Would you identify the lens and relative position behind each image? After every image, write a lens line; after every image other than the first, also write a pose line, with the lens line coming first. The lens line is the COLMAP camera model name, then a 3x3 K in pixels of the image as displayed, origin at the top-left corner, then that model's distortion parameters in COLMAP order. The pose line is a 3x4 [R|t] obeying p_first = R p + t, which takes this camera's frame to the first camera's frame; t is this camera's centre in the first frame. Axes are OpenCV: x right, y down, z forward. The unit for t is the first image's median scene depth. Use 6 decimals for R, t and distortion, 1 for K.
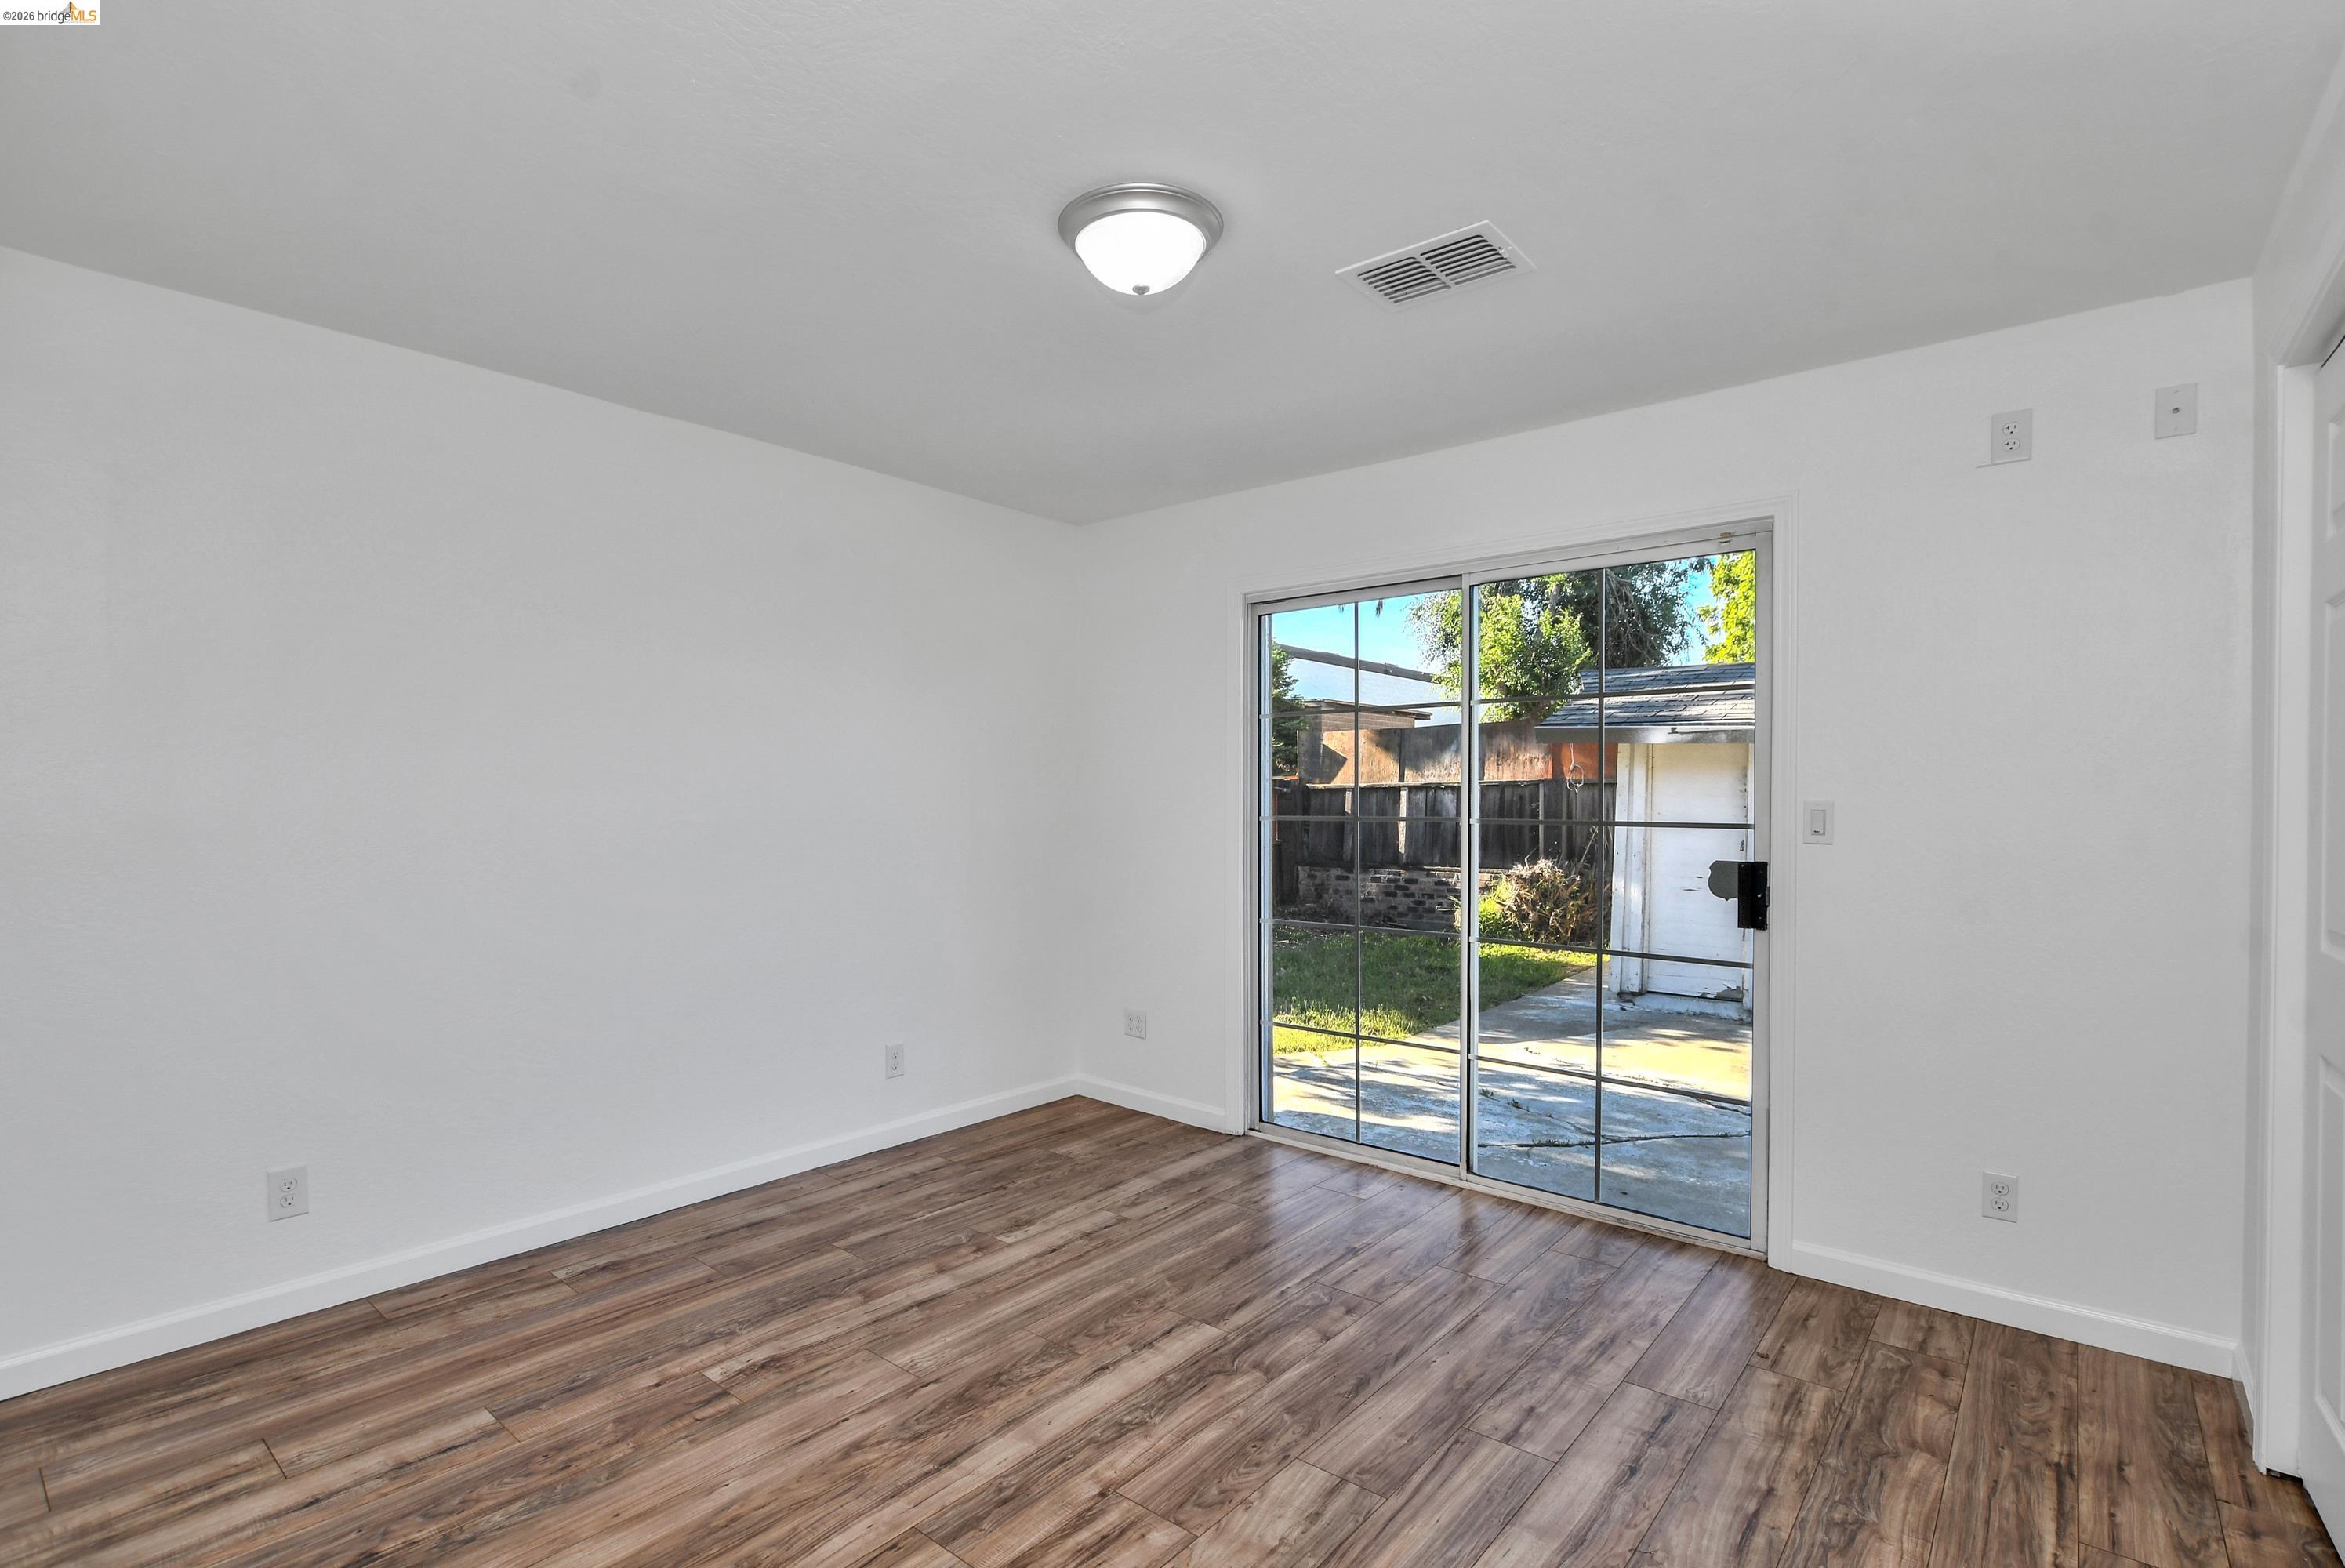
lens RADIAL K [[1092.8, 0, 1154.9], [0, 1092.8, 801.6], [0, 0, 1]] dist [-0.033186, 0.004684]
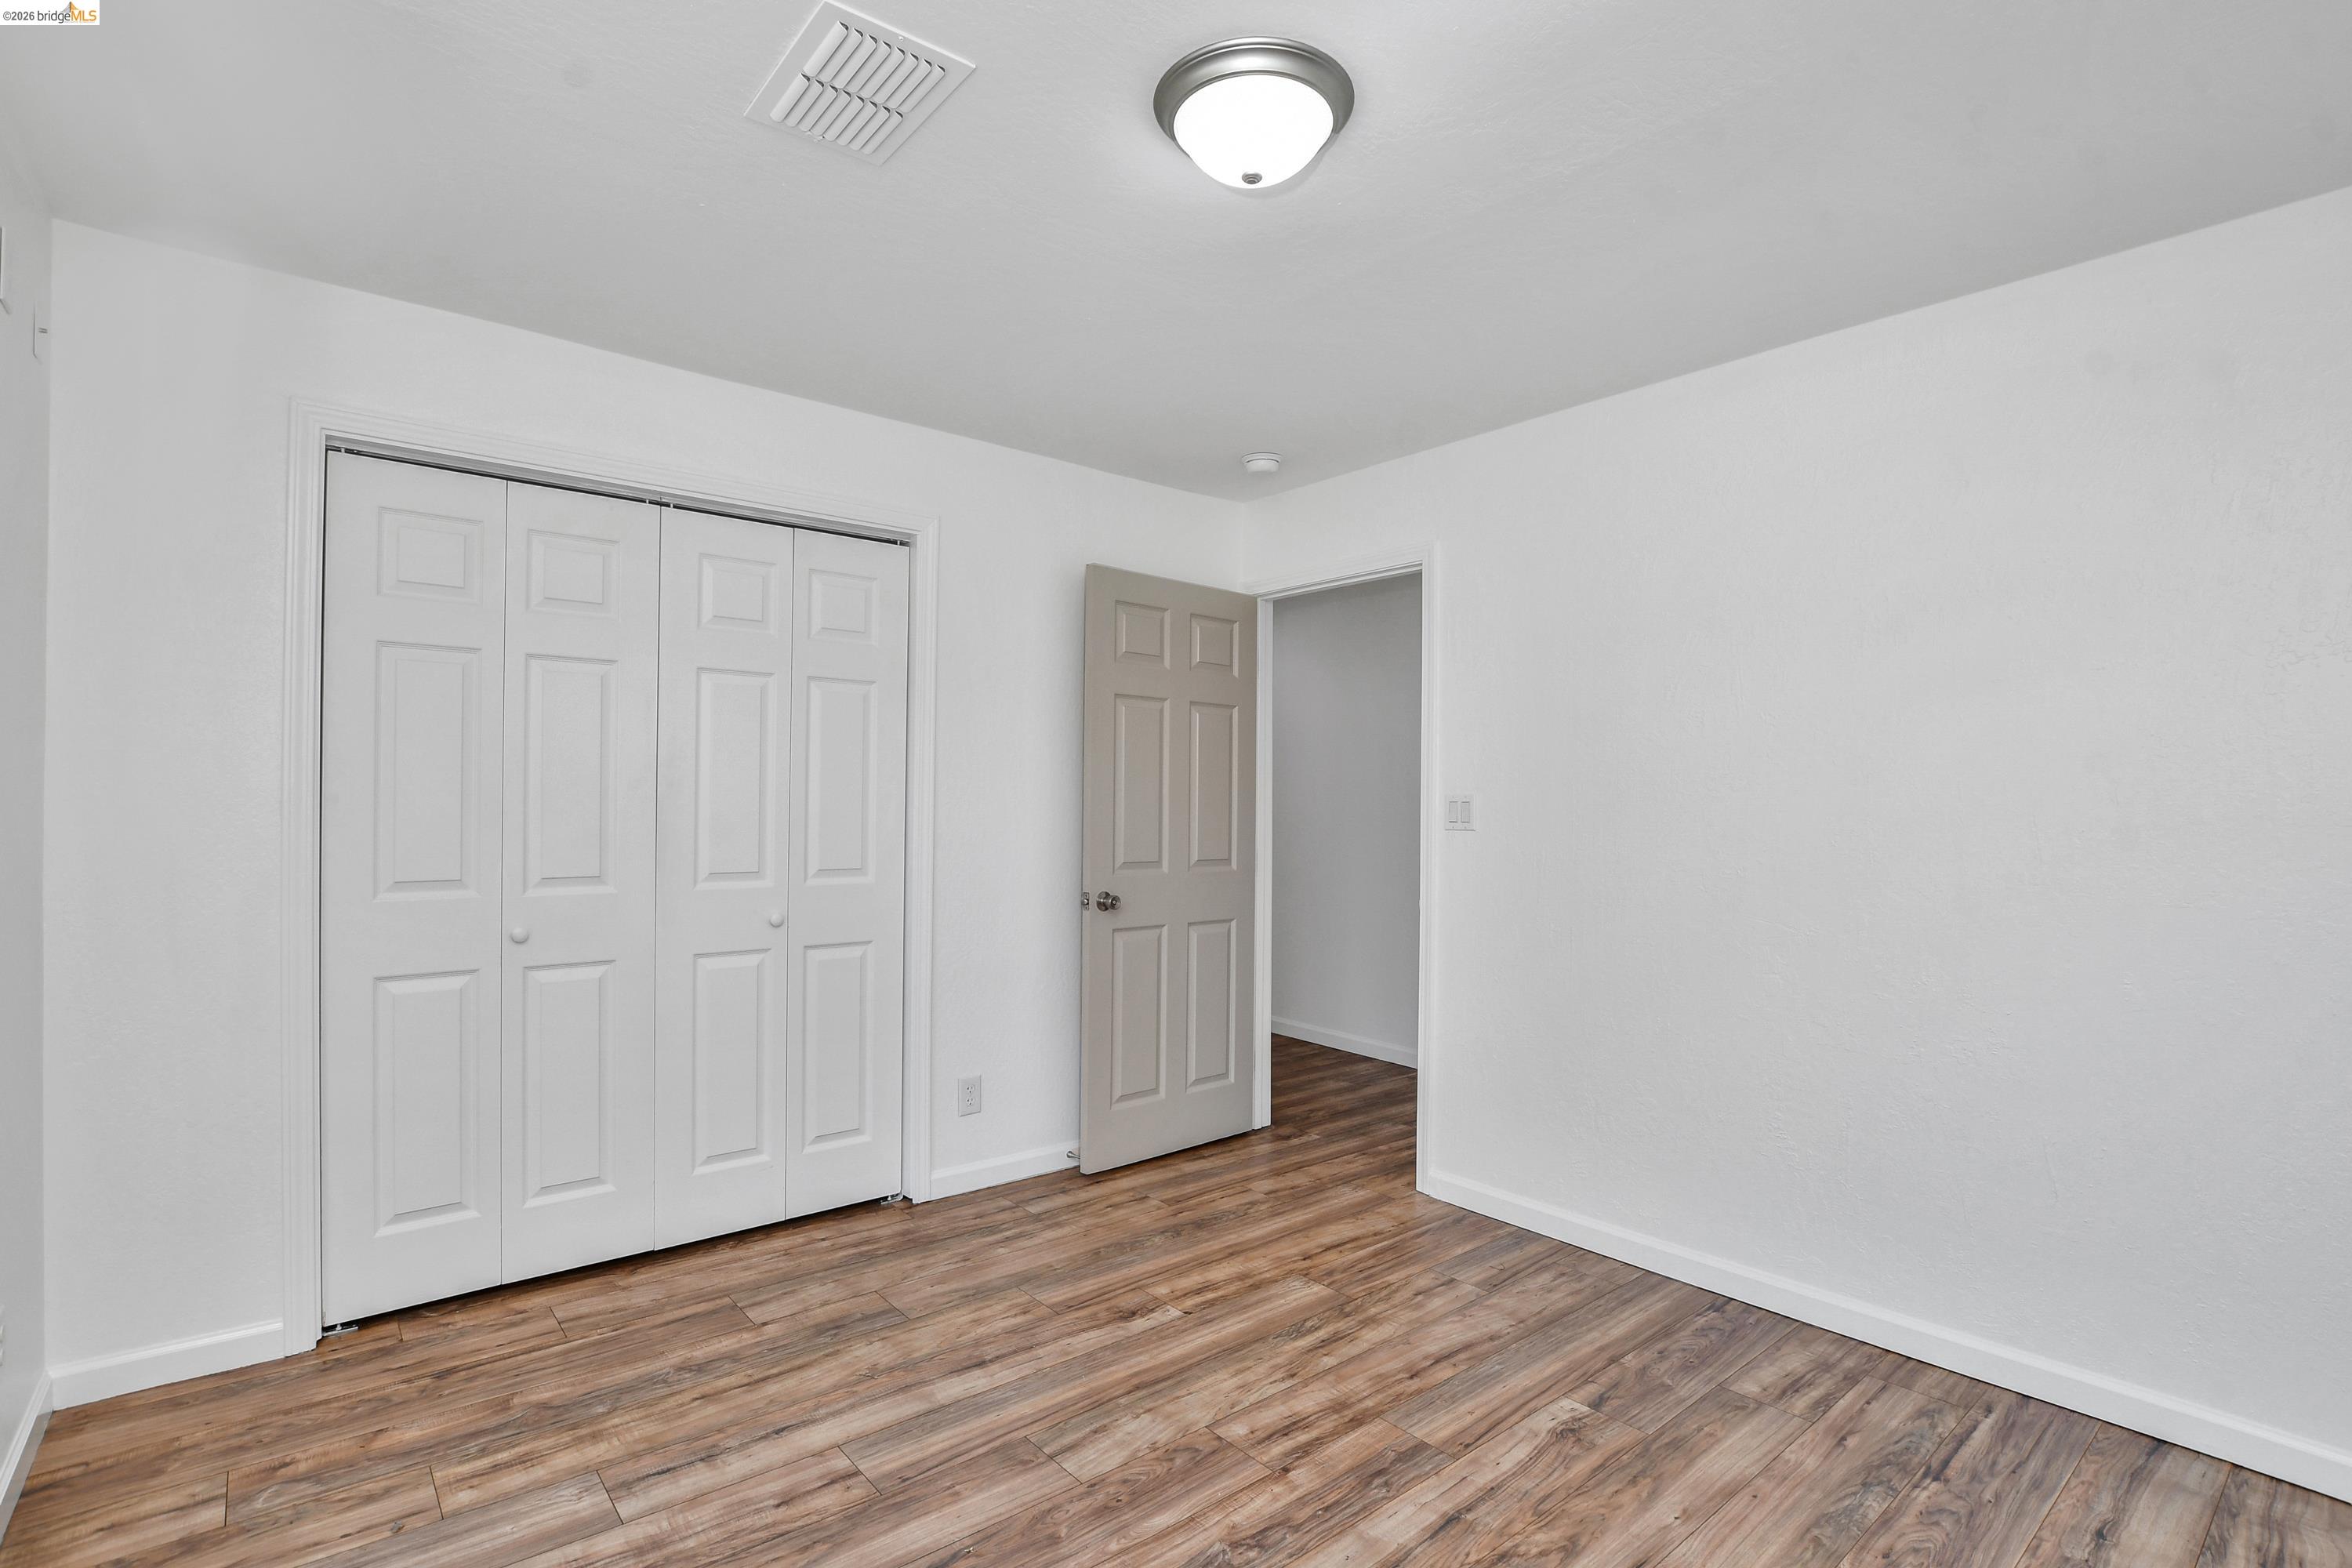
lens RADIAL K [[1096.1, 0, 1158.4], [0, 1096.1, 801.6], [0, 0, 1]] dist [-0.033186, 0.004684]
pose [[-0.983316, -0.013995, 0.181368, -0.105001], [-0.014187, 0.999899, 0.000238, -0.000560], [-0.181353, -0.002339, -0.983415, 1.990402]]
